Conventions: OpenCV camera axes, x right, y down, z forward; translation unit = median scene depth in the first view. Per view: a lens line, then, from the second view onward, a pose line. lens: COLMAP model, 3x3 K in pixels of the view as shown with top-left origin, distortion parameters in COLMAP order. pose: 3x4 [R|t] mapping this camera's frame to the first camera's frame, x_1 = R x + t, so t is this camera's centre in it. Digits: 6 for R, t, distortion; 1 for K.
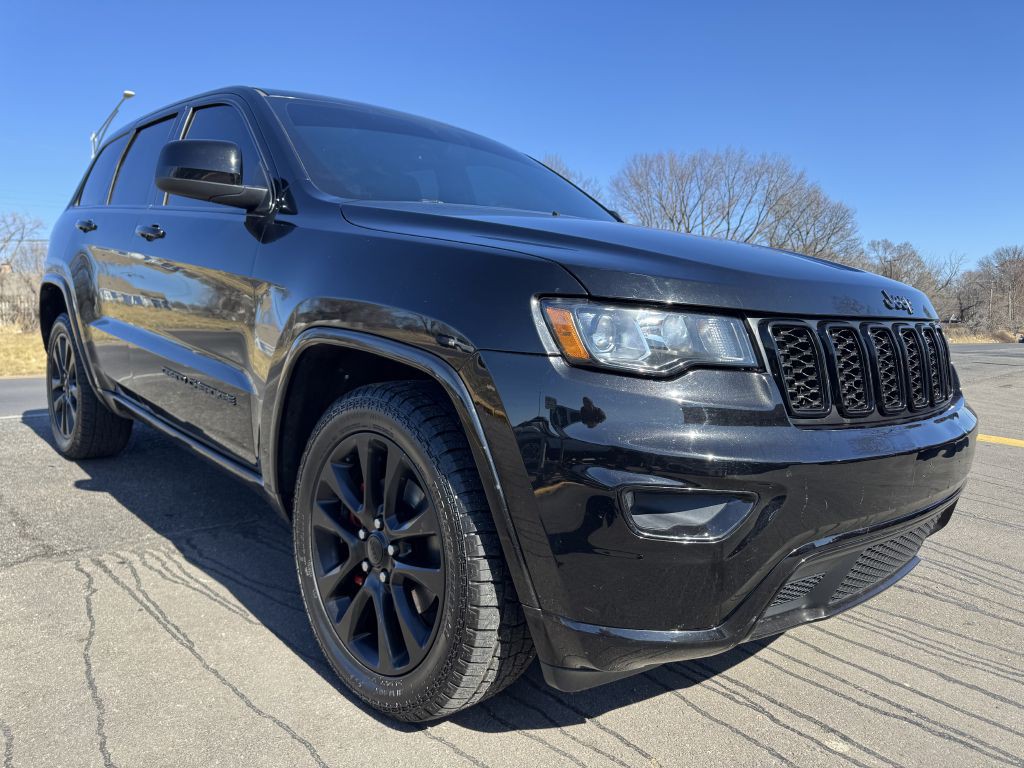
lens RADIAL K [[723.8, 0, 510.8], [0, 723.8, 384.6], [0, 0, 1]] dist [0.023204, -0.026484]
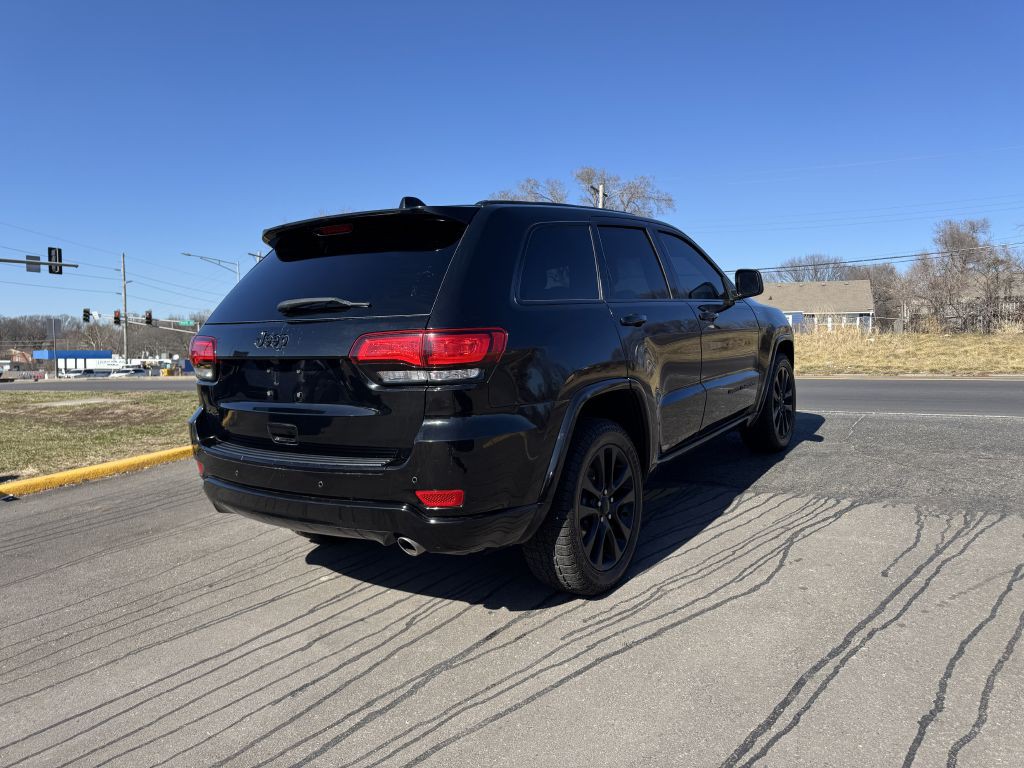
lens RADIAL K [[723.8, 0, 515.0], [0, 723.8, 374.2], [0, 0, 1]] dist [0.023204, -0.026484]
pose [[0.259385, 0.044206, -0.964762, 1.894671], [-0.048950, 0.998270, 0.032581, -0.154828], [0.964533, 0.038774, 0.261100, 0.673654]]
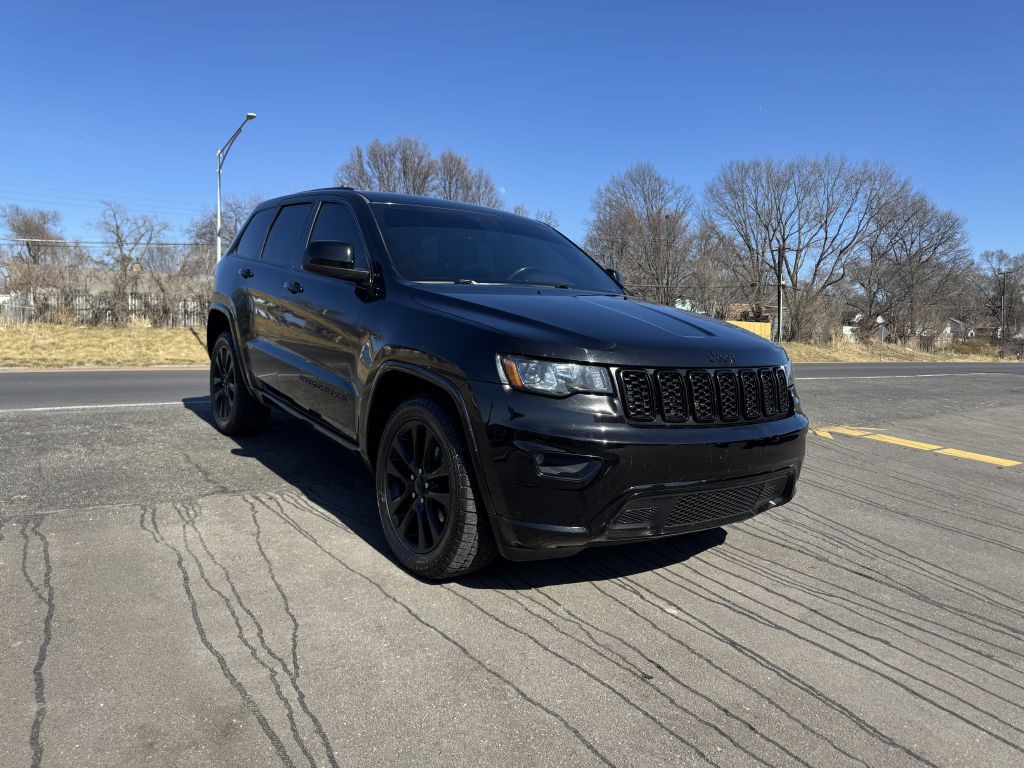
lens RADIAL K [[723.8, 0, 513.5], [0, 723.8, 375.6], [0, 0, 1]] dist [0.023204, -0.026484]
pose [[0.992421, 0.034505, -0.117938, 0.181114], [-0.036374, 0.999244, -0.013725, -0.021247], [0.117375, 0.017911, 0.992926, -0.553955]]
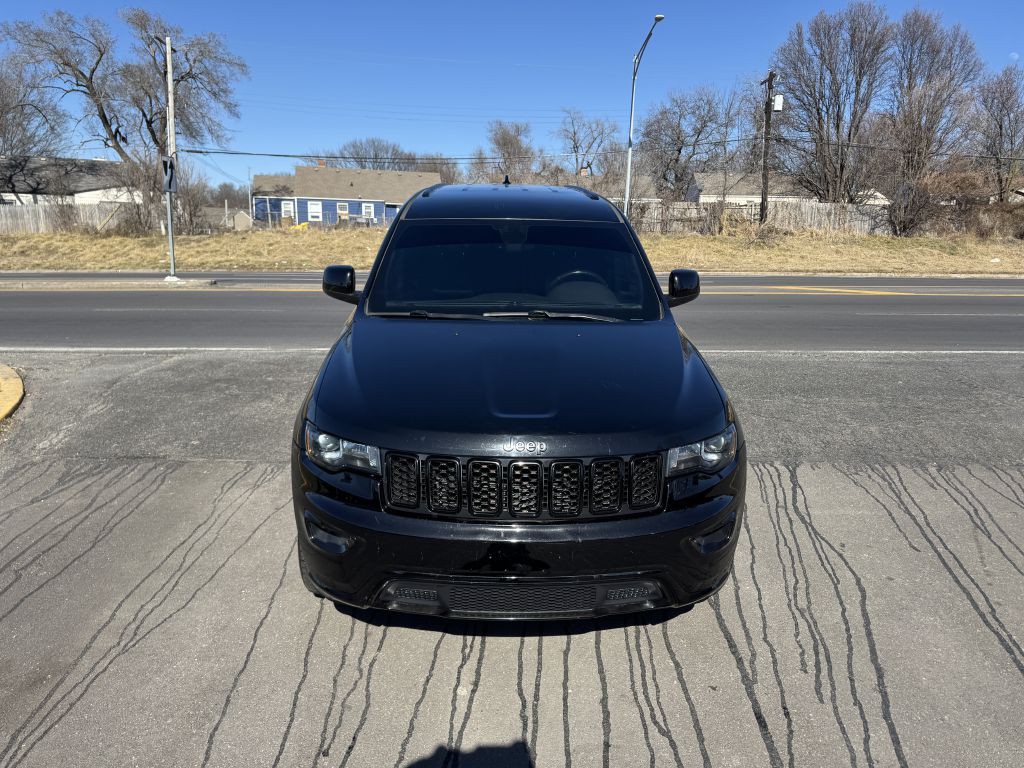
lens RADIAL K [[723.8, 0, 514.2], [0, 723.8, 378.6], [0, 0, 1]] dist [0.023204, -0.026484]
pose [[0.750978, 0.157800, -0.641195, 1.076208], [-0.064160, 0.983869, 0.166989, -0.371820], [0.657203, -0.084266, 0.748988, -0.104419]]
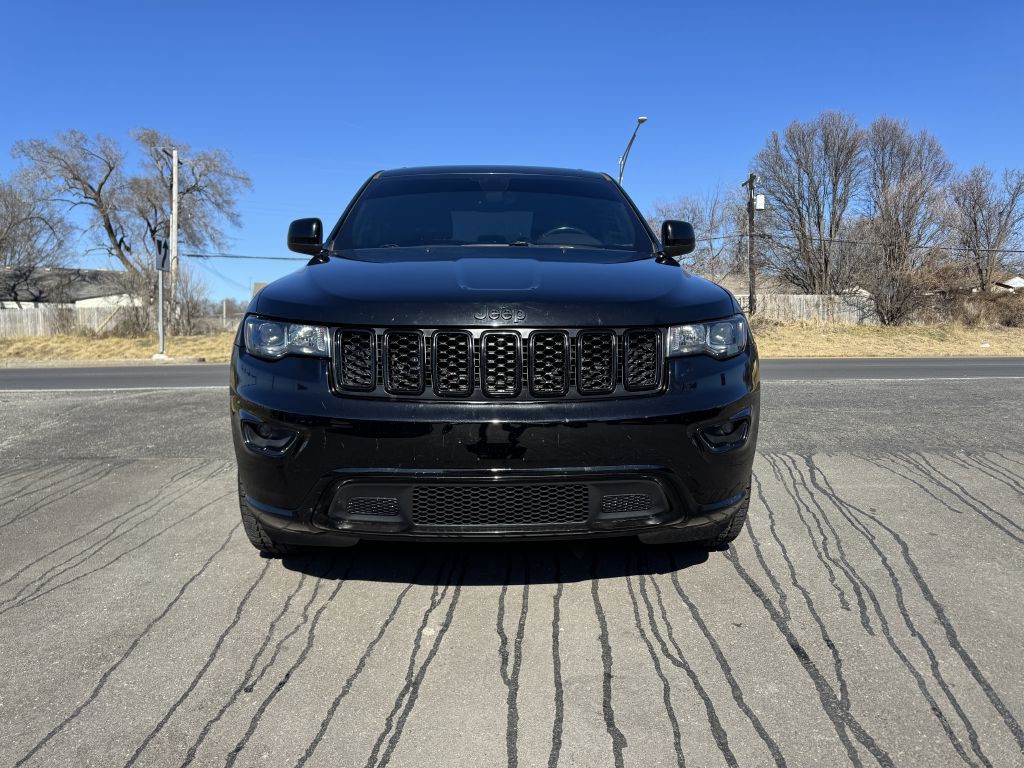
lens RADIAL K [[723.8, 0, 516.4], [0, 723.8, 376.7], [0, 0, 1]] dist [0.023204, -0.026484]
pose [[0.757130, 0.047278, -0.651551, 1.029037], [-0.048030, 0.998707, 0.016656, -0.016946], [0.651496, 0.018683, 0.758422, 0.029121]]
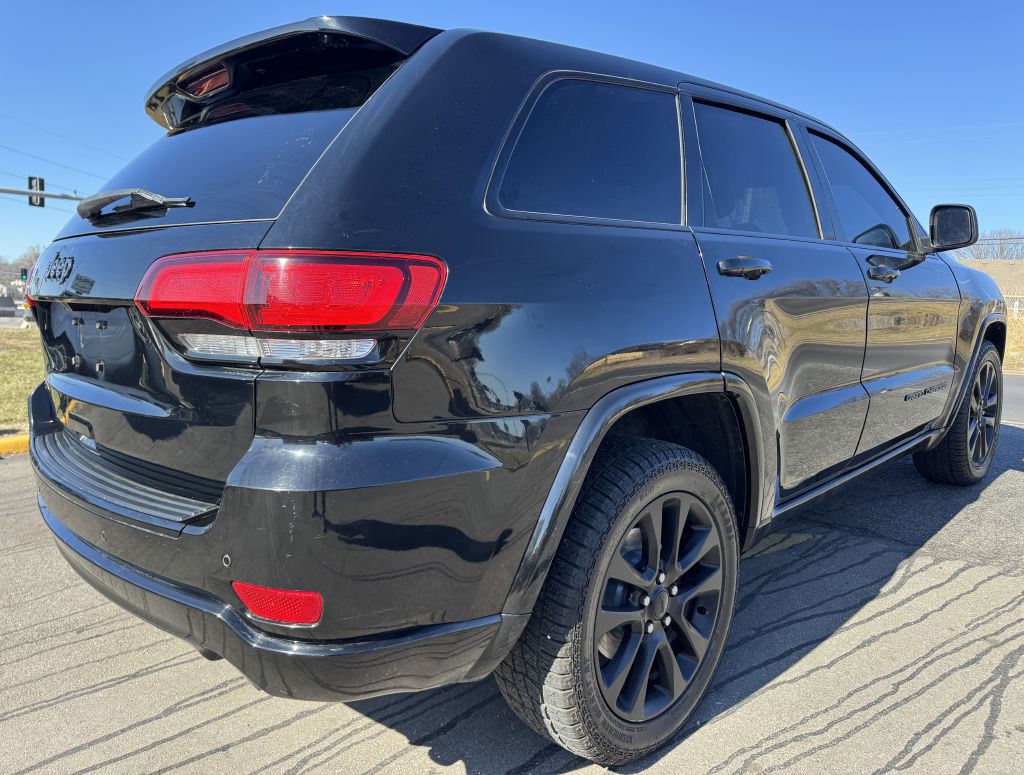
lens RADIAL K [[739.0, 0, 520.4], [0, 739.0, 385.0], [0, 0, 1]] dist [-0.004446, -0.002973]
pose [[0.085724, 0.114206, -0.989752, 1.340886], [-0.101241, 0.989265, 0.105381, -0.159374], [0.991162, 0.091170, 0.096366, 0.972723]]
